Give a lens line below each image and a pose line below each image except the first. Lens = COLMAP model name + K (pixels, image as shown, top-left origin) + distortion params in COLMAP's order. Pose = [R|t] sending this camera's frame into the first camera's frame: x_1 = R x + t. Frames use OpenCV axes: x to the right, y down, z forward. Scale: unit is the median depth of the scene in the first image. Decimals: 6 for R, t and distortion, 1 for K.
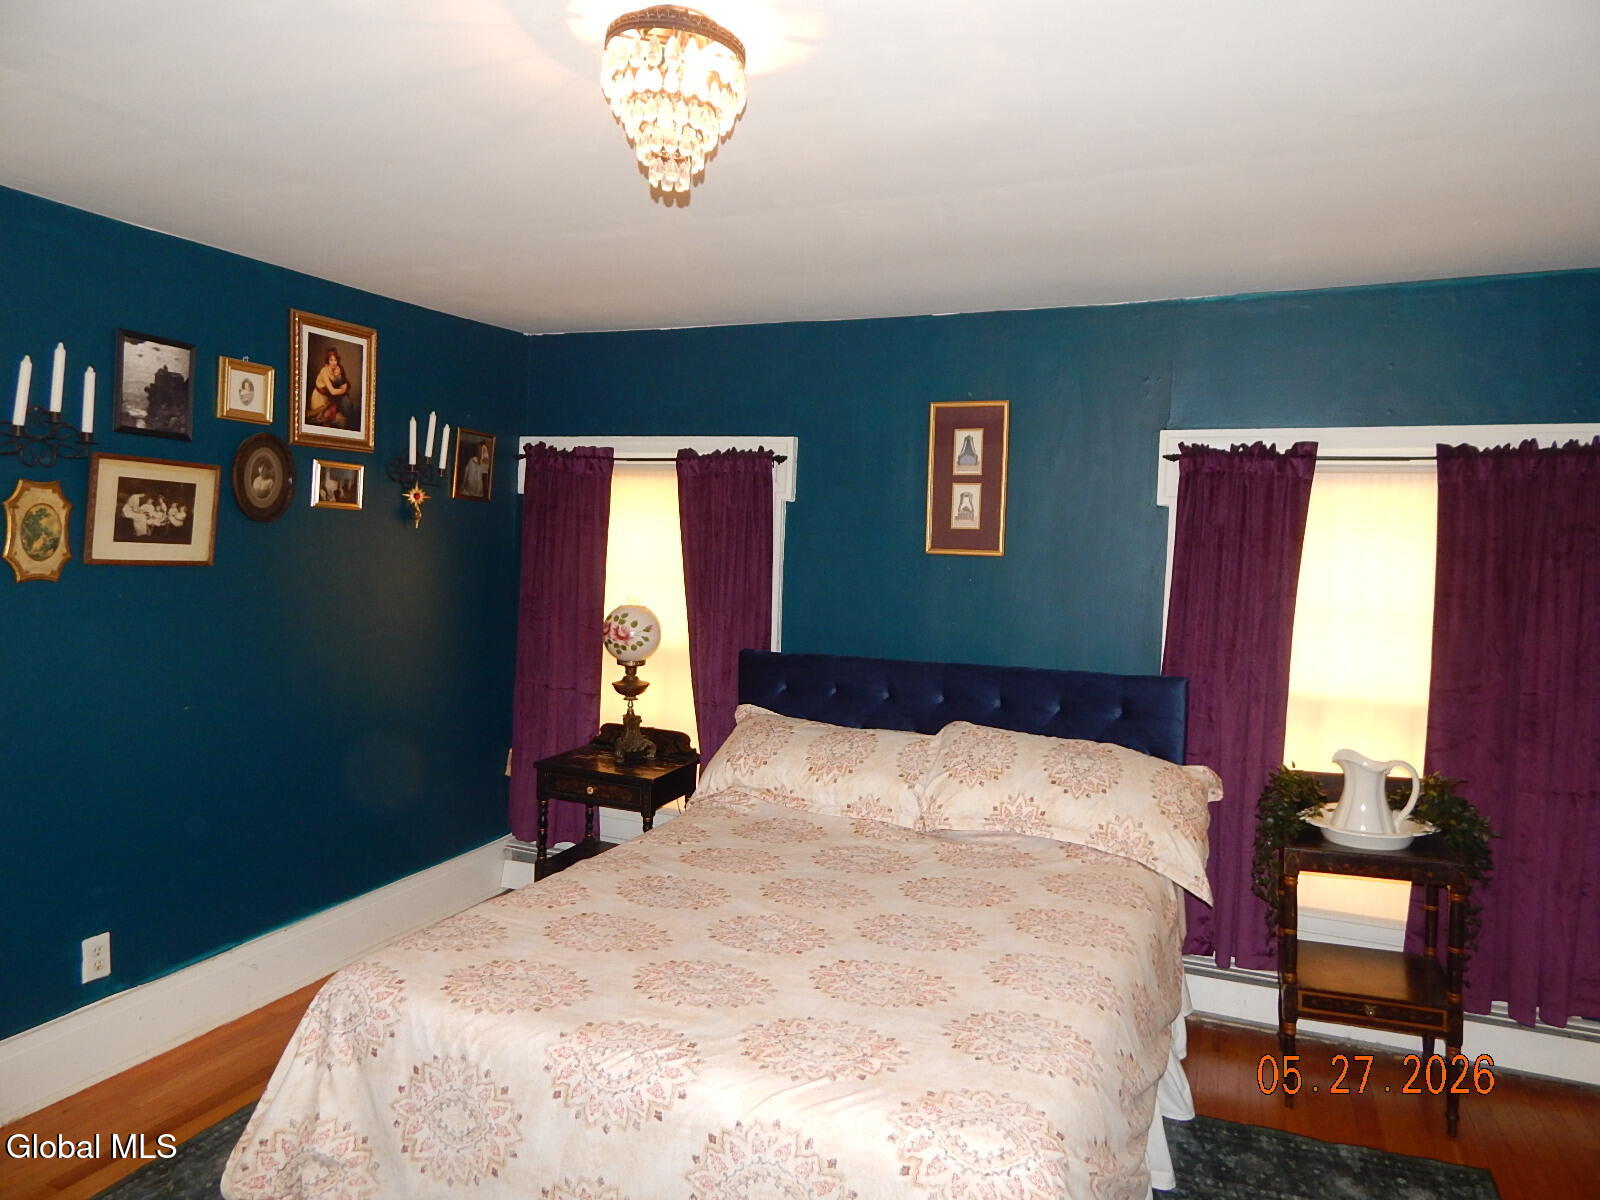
lens RADIAL K [[1047.1, 0, 800.2], [0, 1047.1, 602.9], [0, 0, 1]] dist [0.002910, -0.007484]
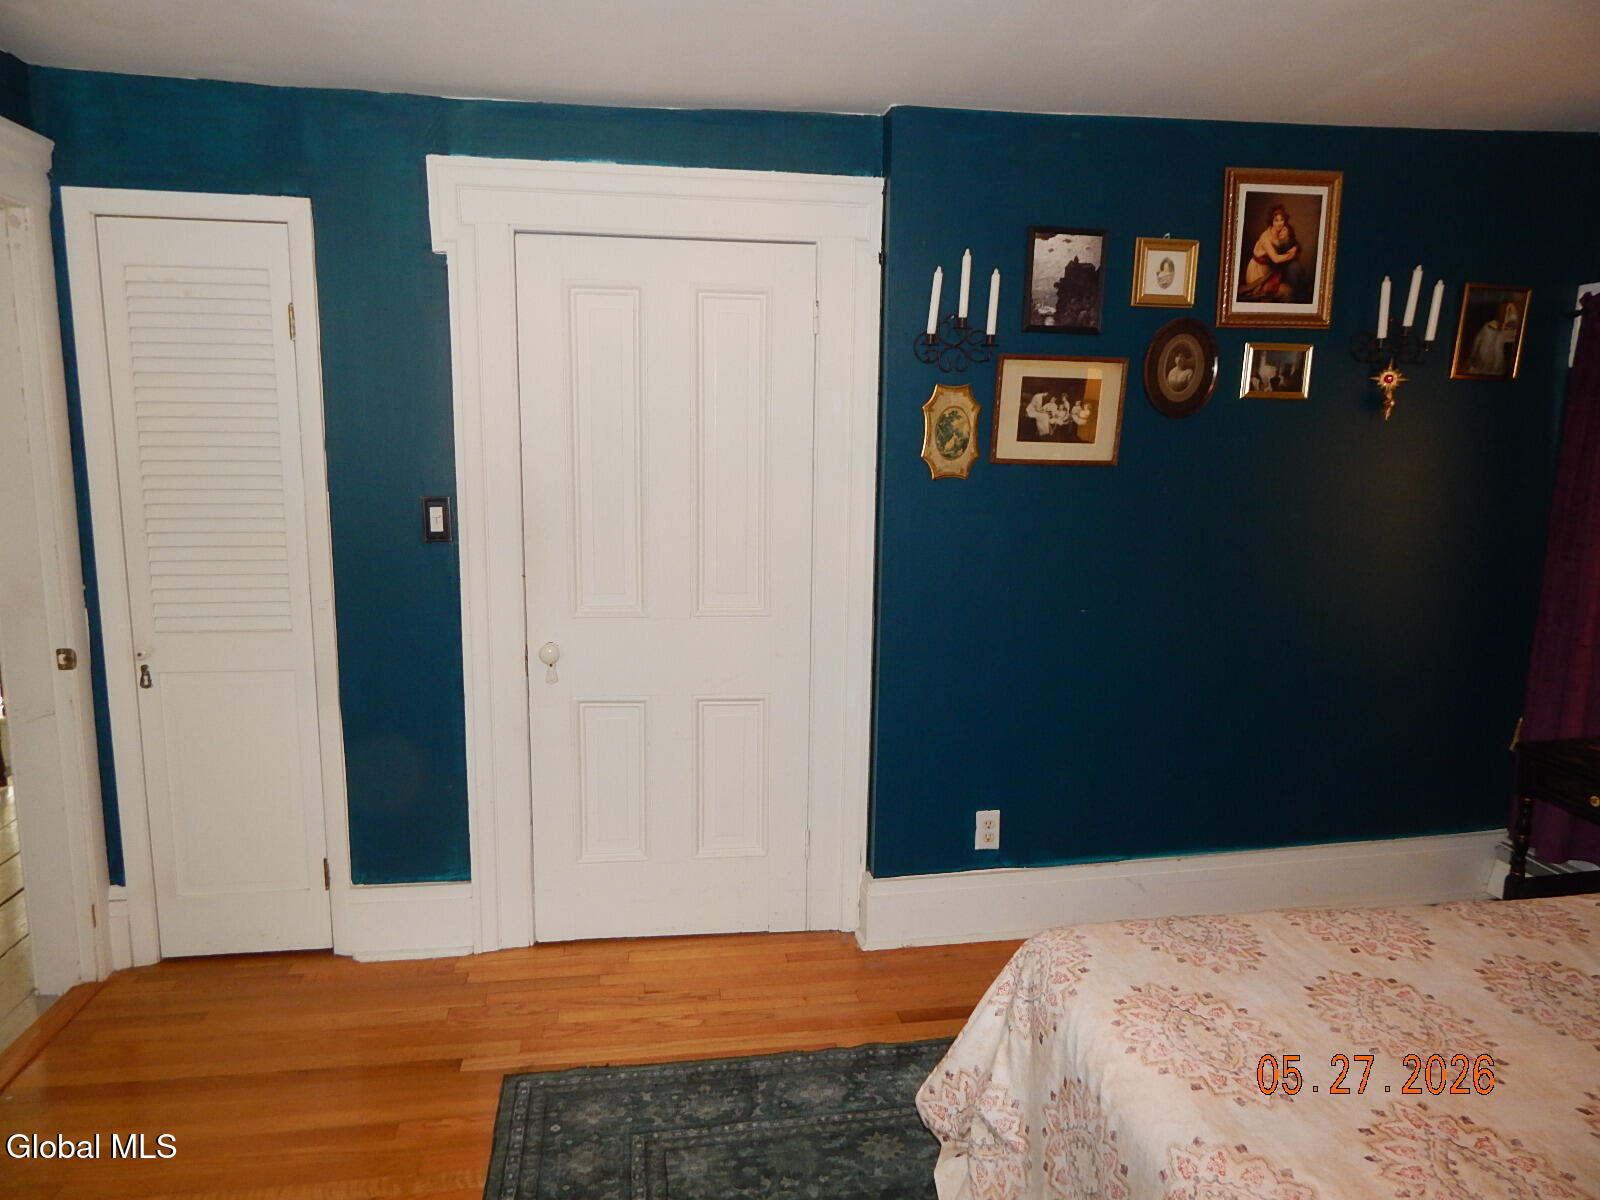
lens RADIAL K [[1047.1, 0, 811.5], [0, 1047.1, 601.3], [0, 0, 1]] dist [0.002910, -0.007484]
pose [[0.524737, 0.109389, -0.844207, 0.117860], [-0.036714, 0.993695, 0.105938, -0.003885], [0.850472, -0.024595, 0.525444, 0.275098]]
